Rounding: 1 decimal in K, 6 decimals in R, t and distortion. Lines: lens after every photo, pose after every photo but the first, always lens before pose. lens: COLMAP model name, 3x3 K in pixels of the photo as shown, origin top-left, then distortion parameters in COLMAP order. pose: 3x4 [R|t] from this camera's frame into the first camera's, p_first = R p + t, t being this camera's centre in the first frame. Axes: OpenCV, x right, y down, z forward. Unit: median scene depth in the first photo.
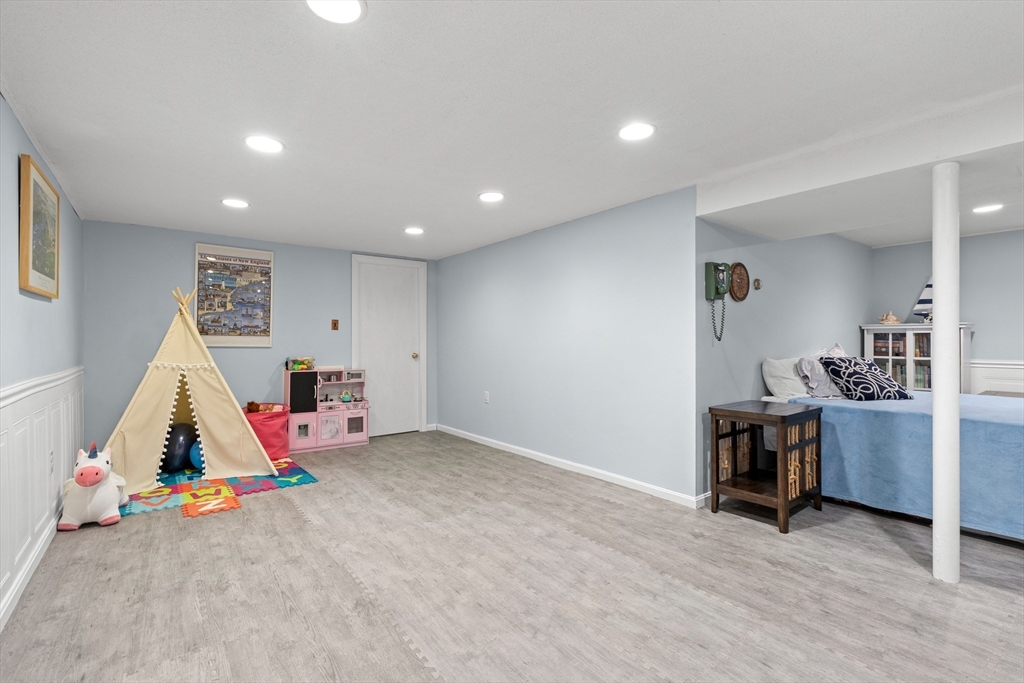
lens RADIAL K [[467.2, 0, 502.0], [0, 467.2, 339.3], [0, 0, 1]] dist [0.005220, -0.001041]
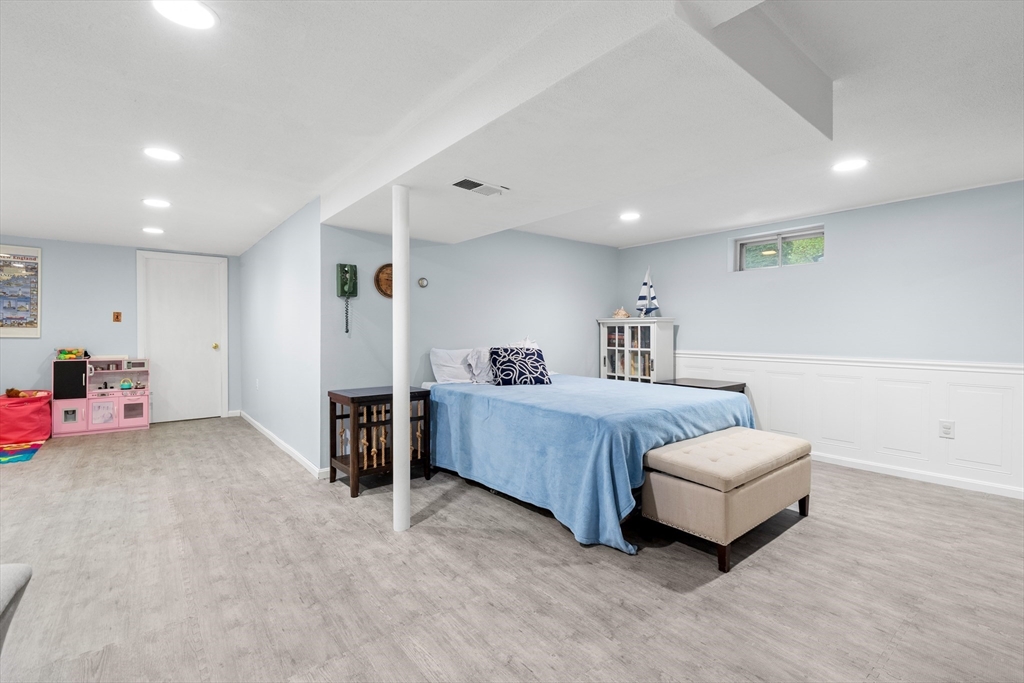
lens RADIAL K [[467.2, 0, 521.1], [0, 467.2, 338.0], [0, 0, 1]] dist [0.005220, -0.001041]
pose [[0.999579, 0.002115, 0.028937, 0.588399], [-0.002553, 0.999882, 0.015119, -0.001789], [-0.028901, -0.015187, 0.999467, -0.103850]]
